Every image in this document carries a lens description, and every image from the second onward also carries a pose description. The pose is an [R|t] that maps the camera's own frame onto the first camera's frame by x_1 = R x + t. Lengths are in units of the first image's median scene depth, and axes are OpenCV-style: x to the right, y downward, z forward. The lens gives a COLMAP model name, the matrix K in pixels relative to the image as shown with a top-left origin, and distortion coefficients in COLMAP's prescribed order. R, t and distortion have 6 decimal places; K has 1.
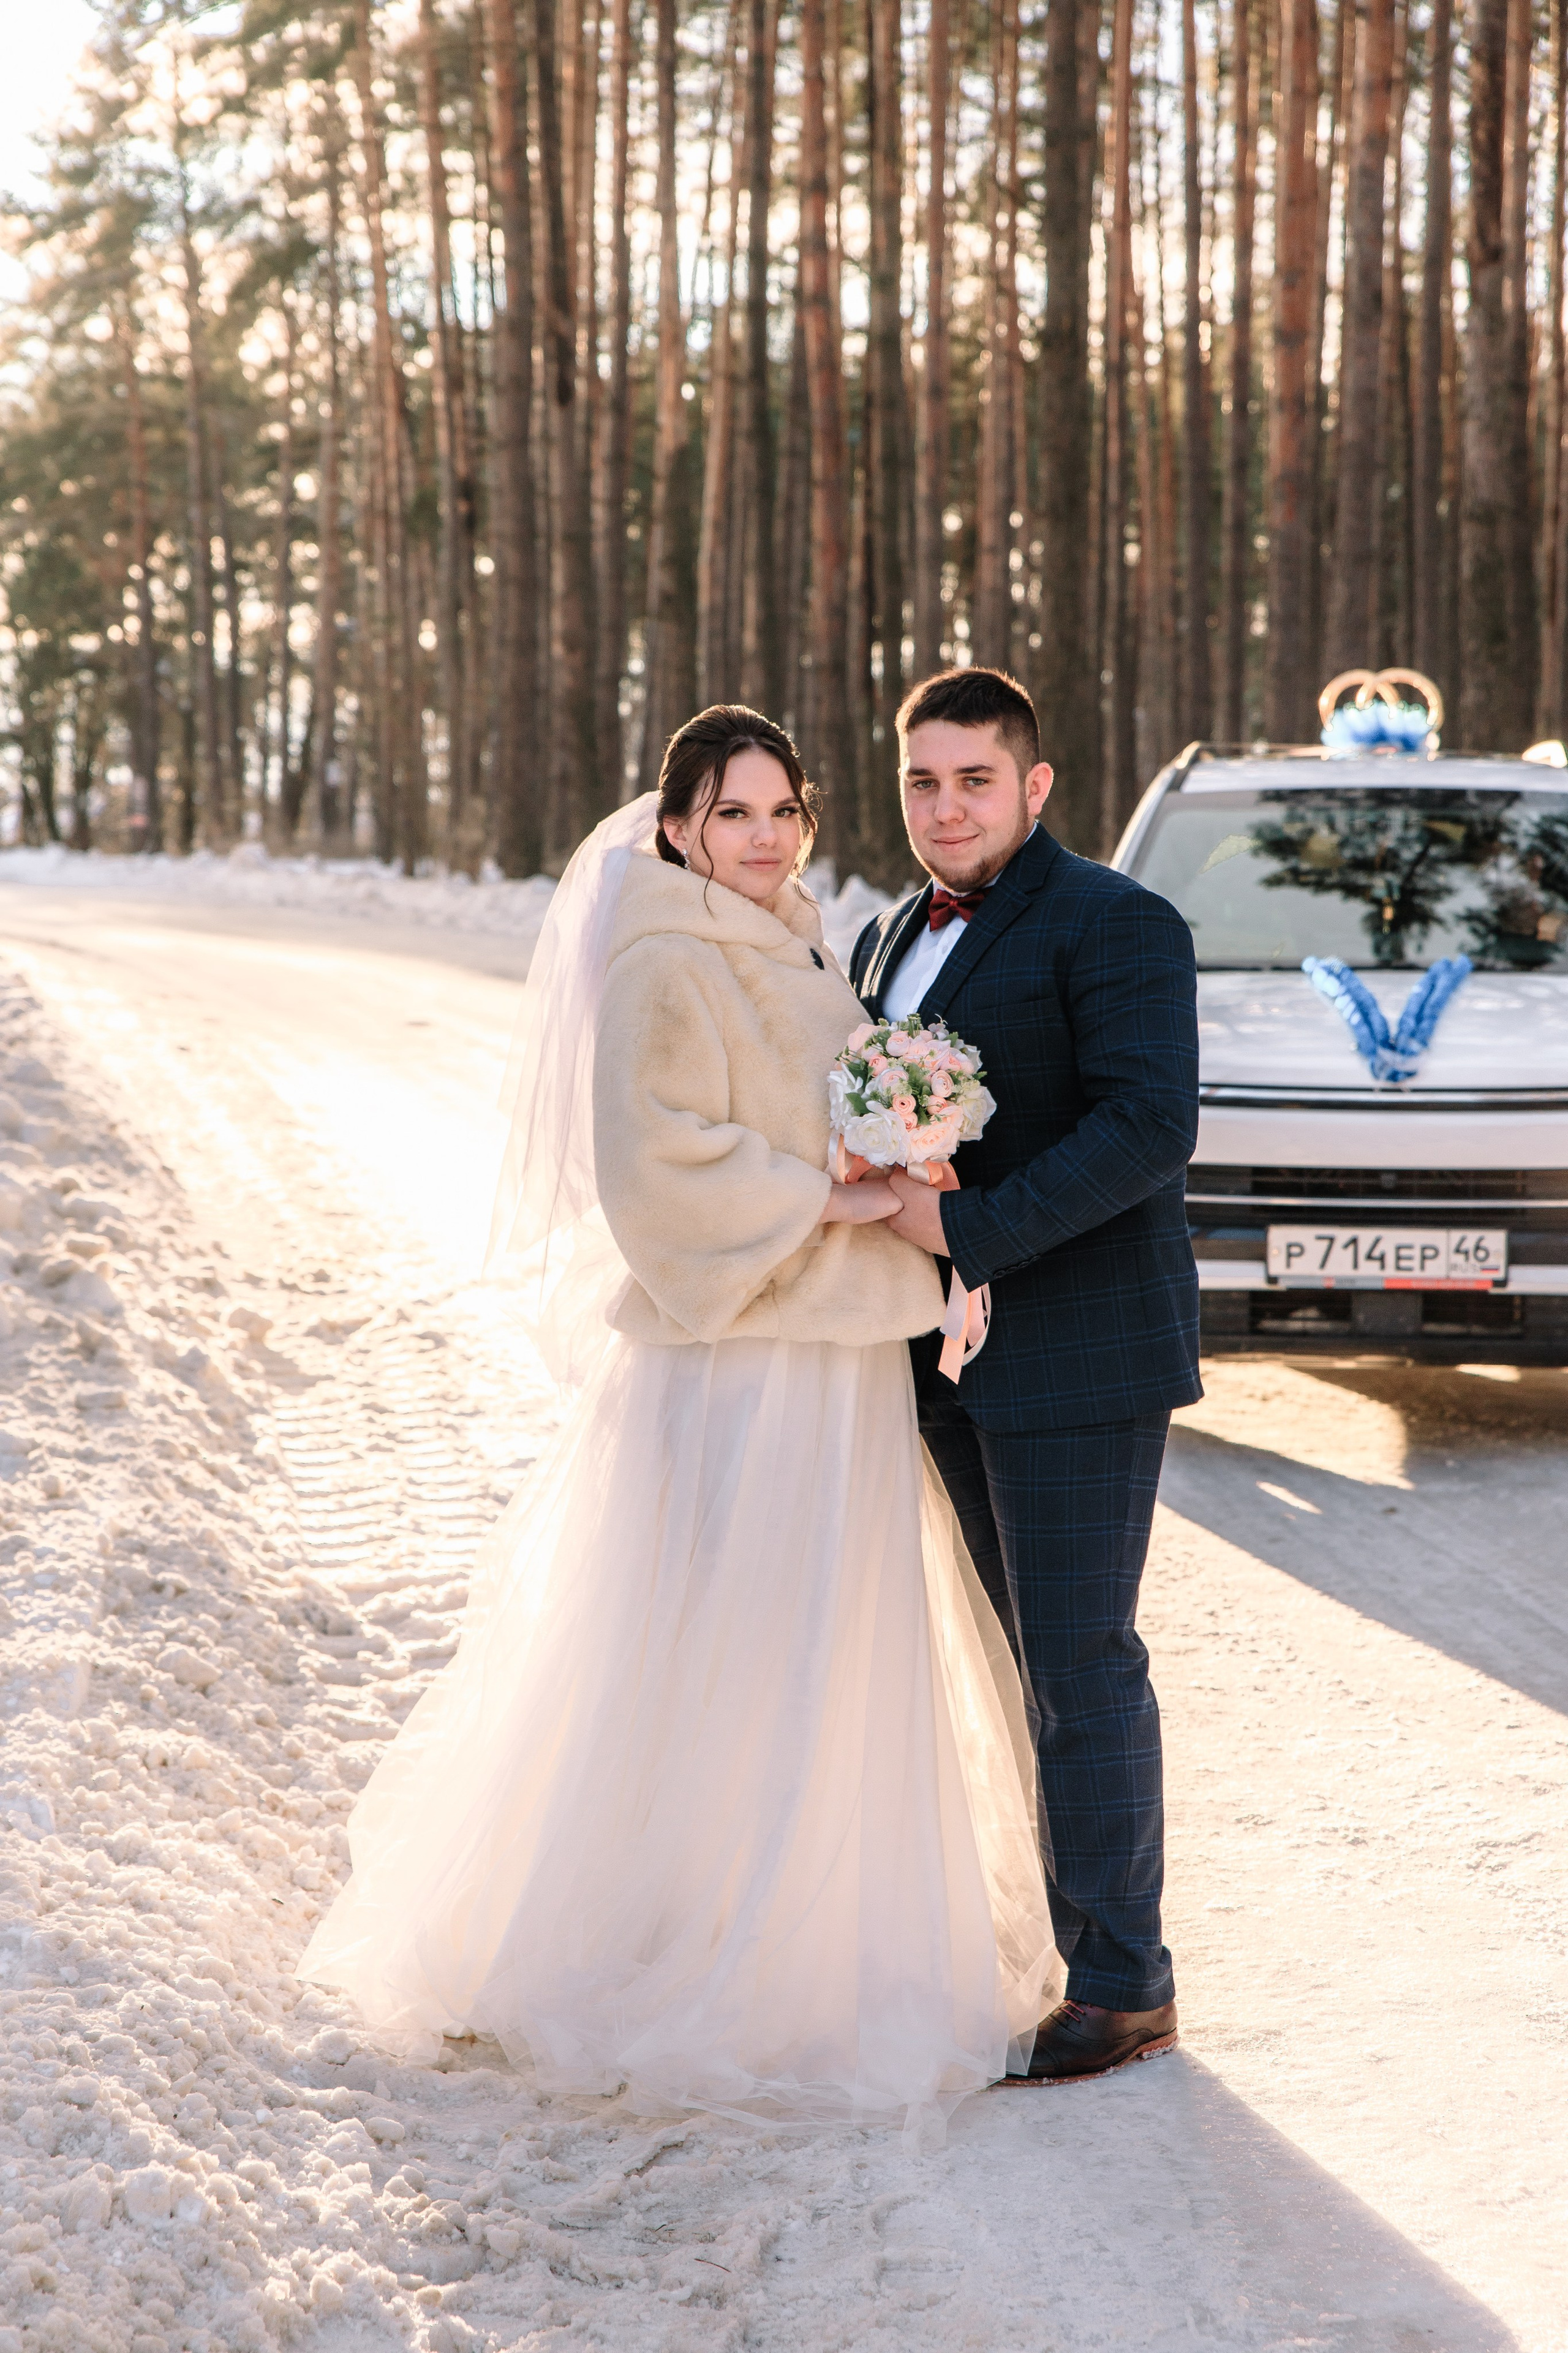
lens RADIAL K [[4238.4, 0, 736.0], [0, 4238.4, 1182.9], [0, 0, 1]] dist [0.006304, 0.022363]
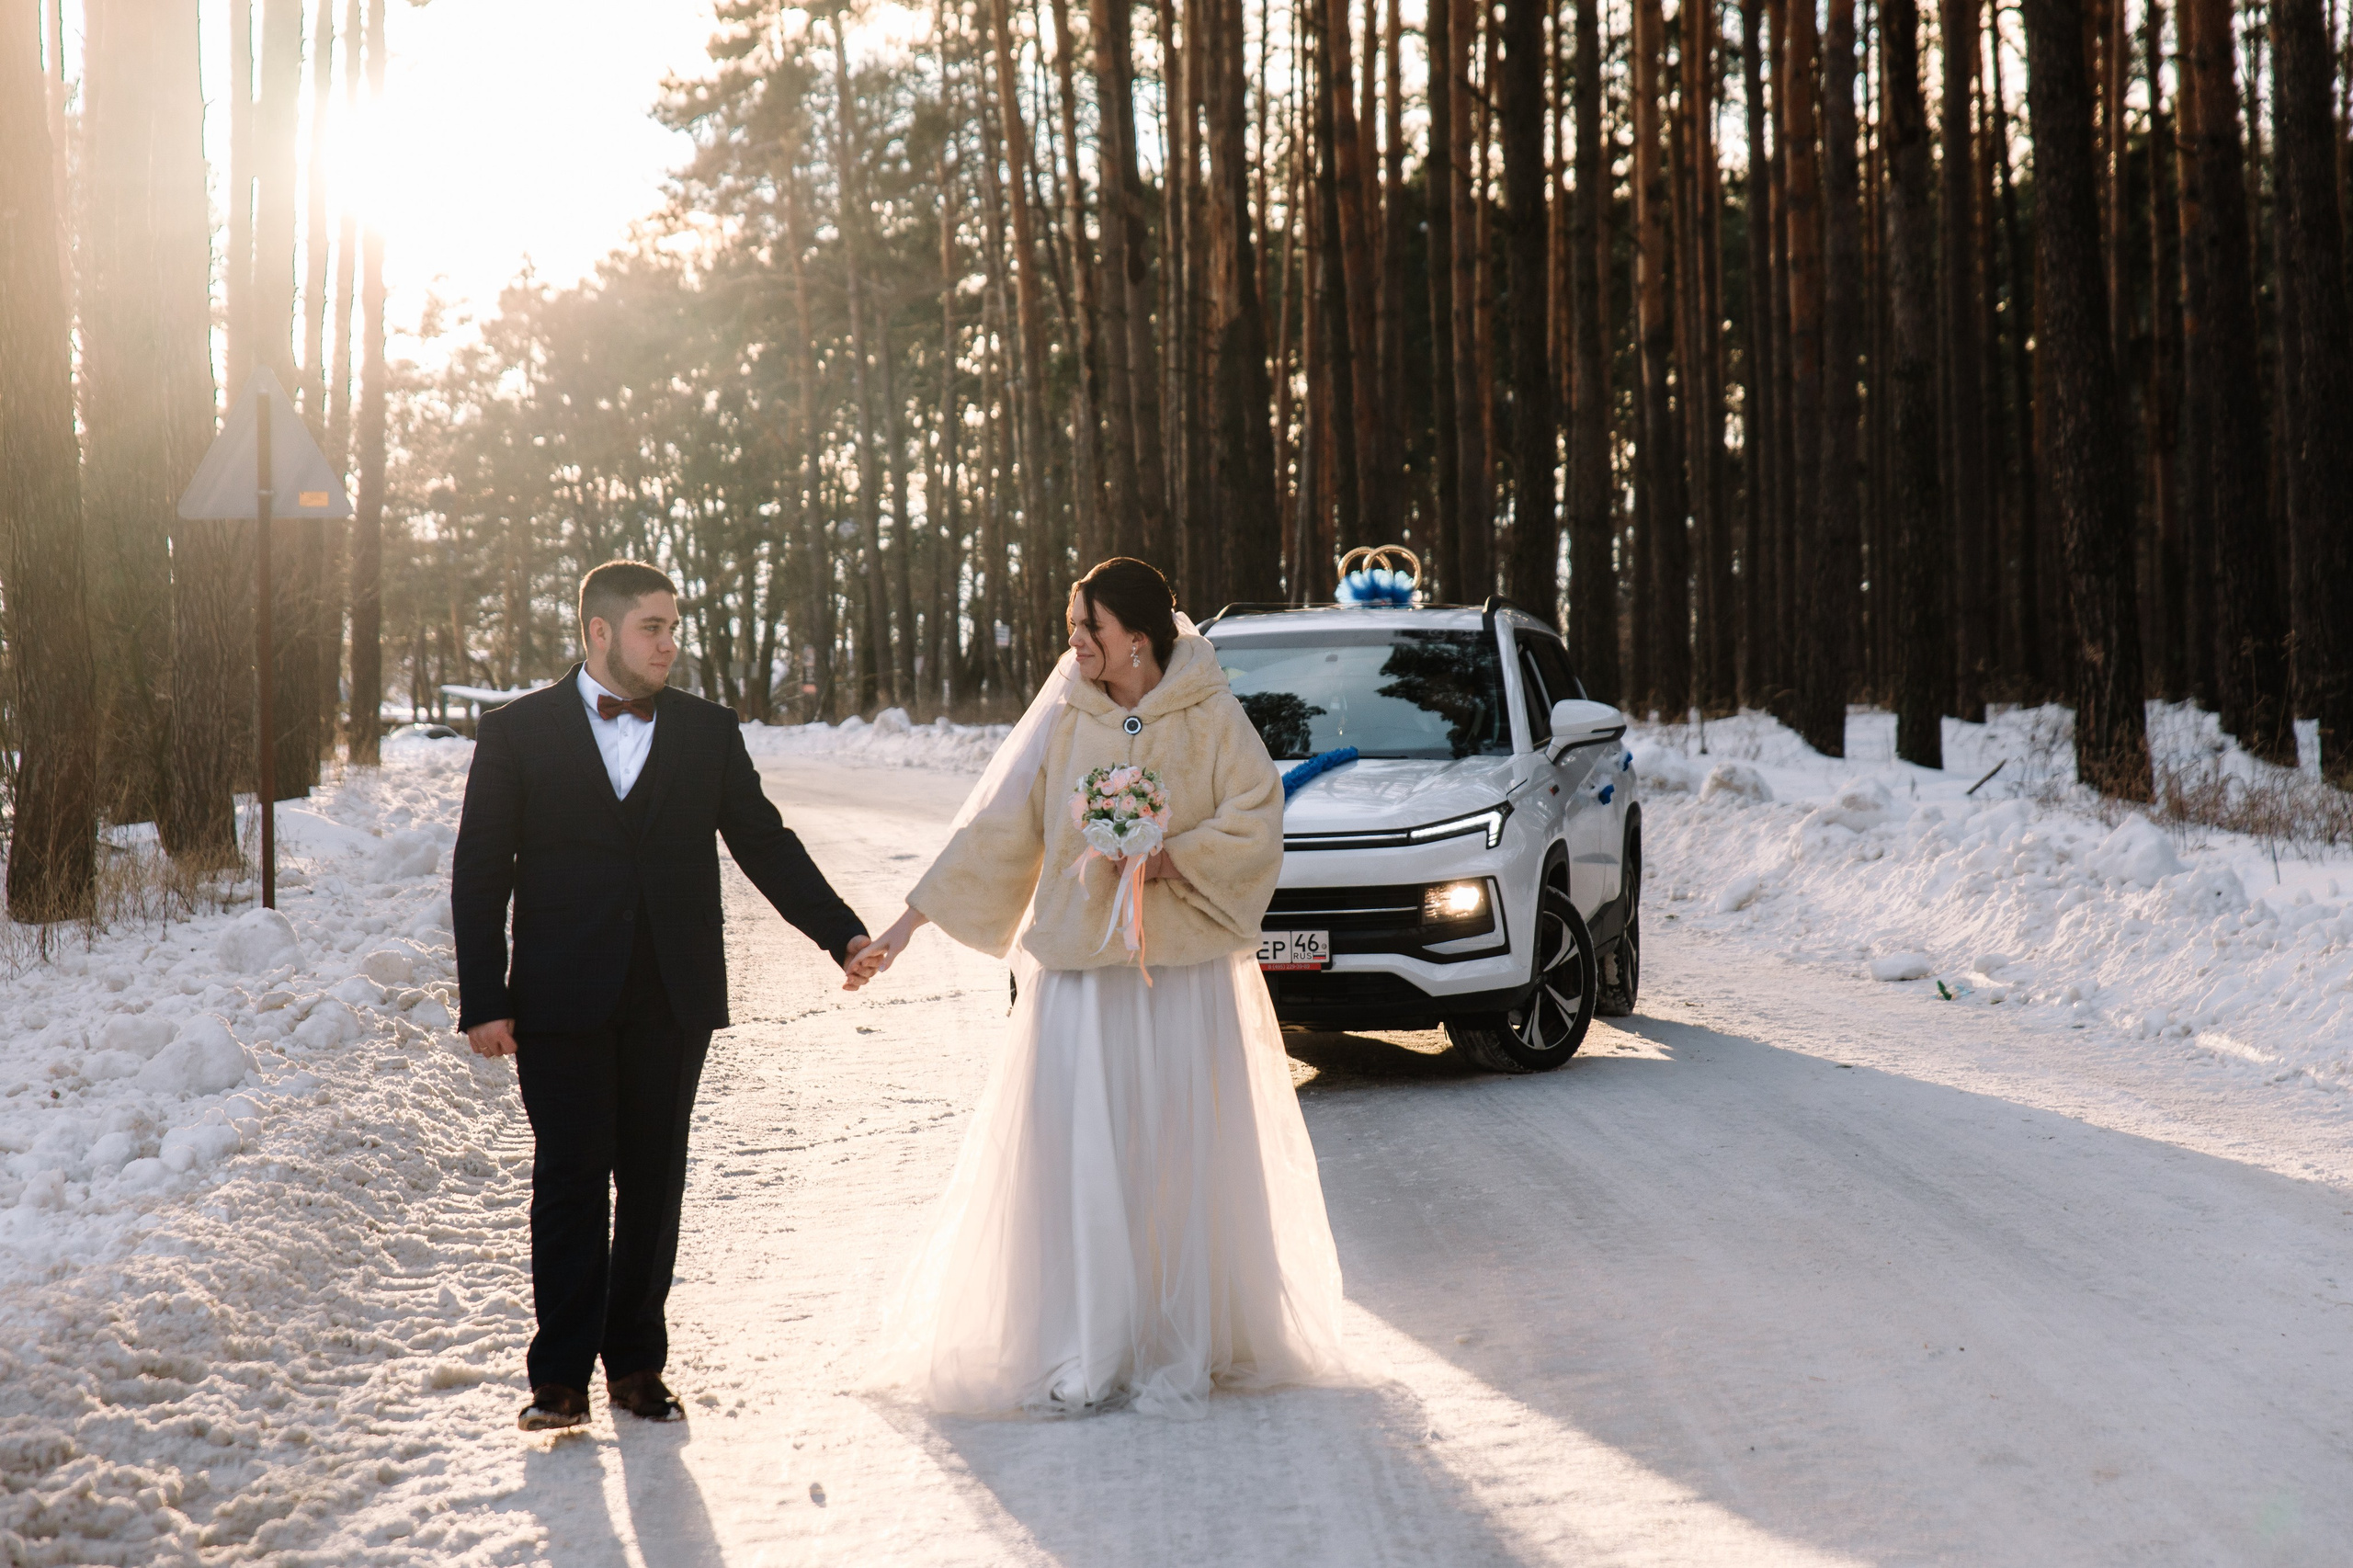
lens RADIAL K [[4909.1, 0, 1268.4], [0, 4909.1, 785.3], [0, 0, 1]] dist [0.013398, -0.076256]
pose [[0.996681, -0.024109, -0.077754, 0.287989], [0.019063, 0.997703, -0.065006, 0.070177], [0.079143, 0.063308, 0.994851, -0.684405]]
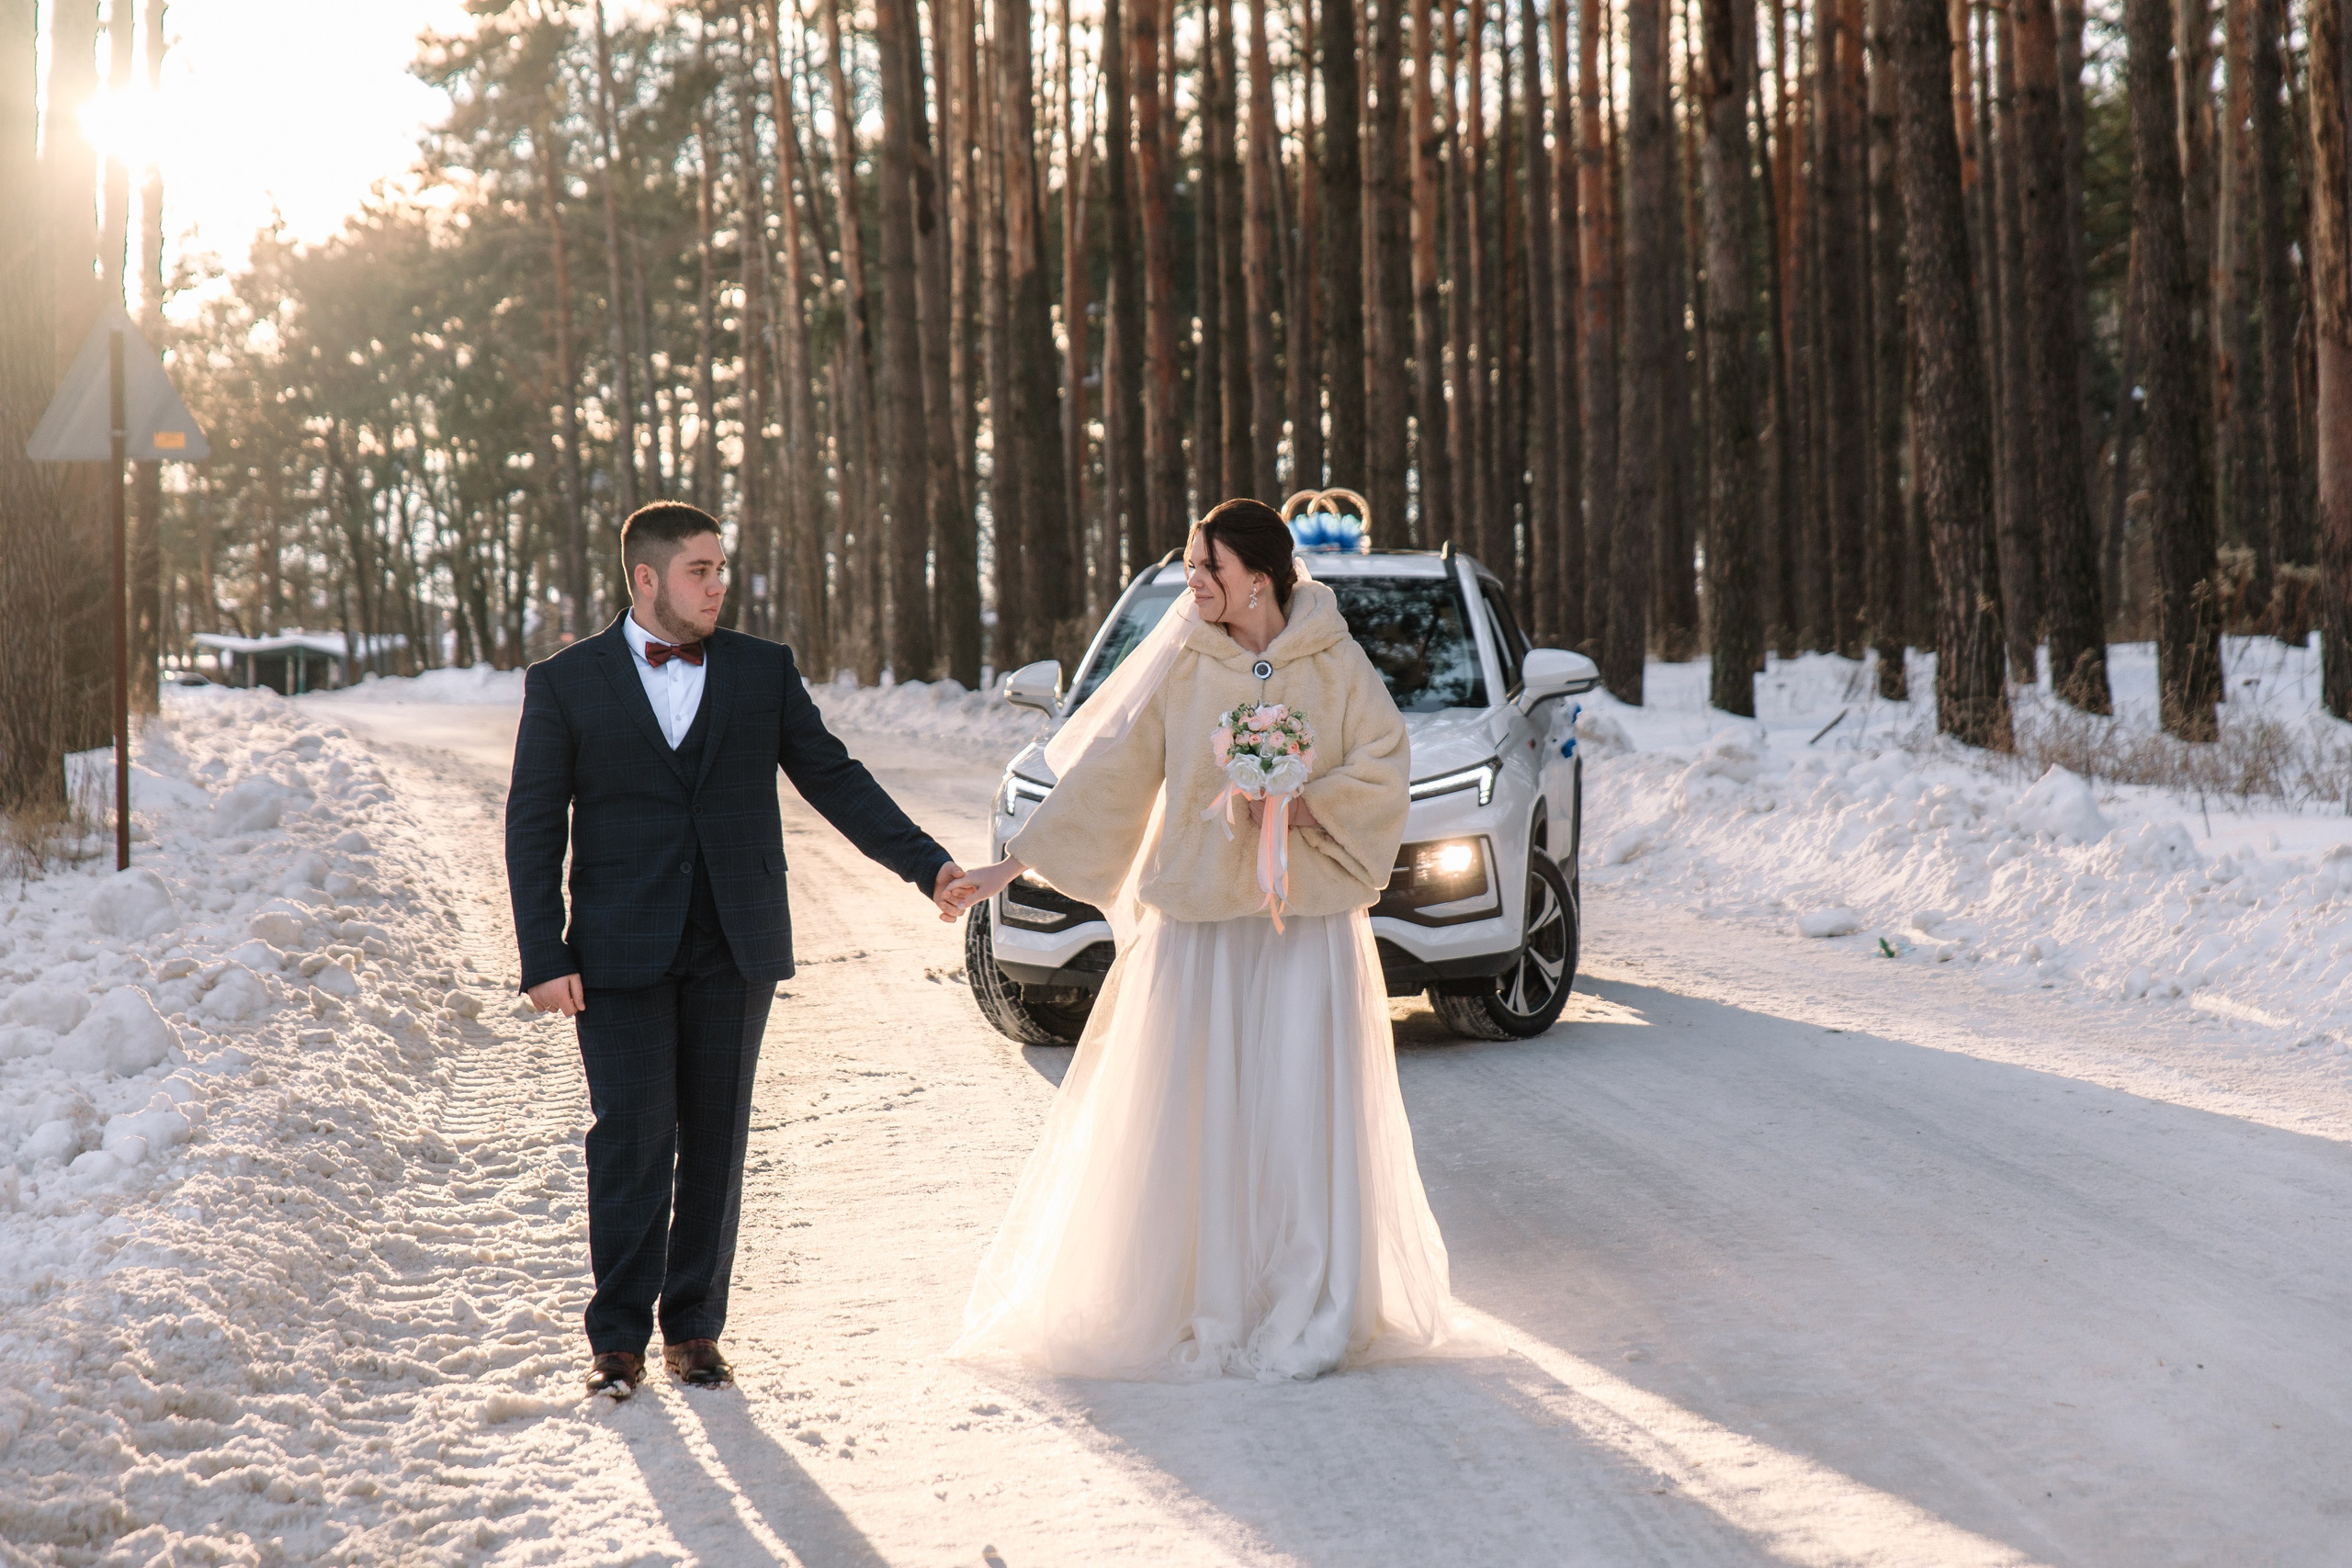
lens RADIAL K [[4668.7, 0, 1244.7], [0, 4668.7, 782.7], [0, 0, 1]] dist [-0.008989, 0.008653]
pose [[0.999609, -0.024691, -0.013155, 0.174995], [0.023972, 0.998348, -0.052224, 0.053870], [0.014422, 0.051888, 0.998549, -0.526155]]
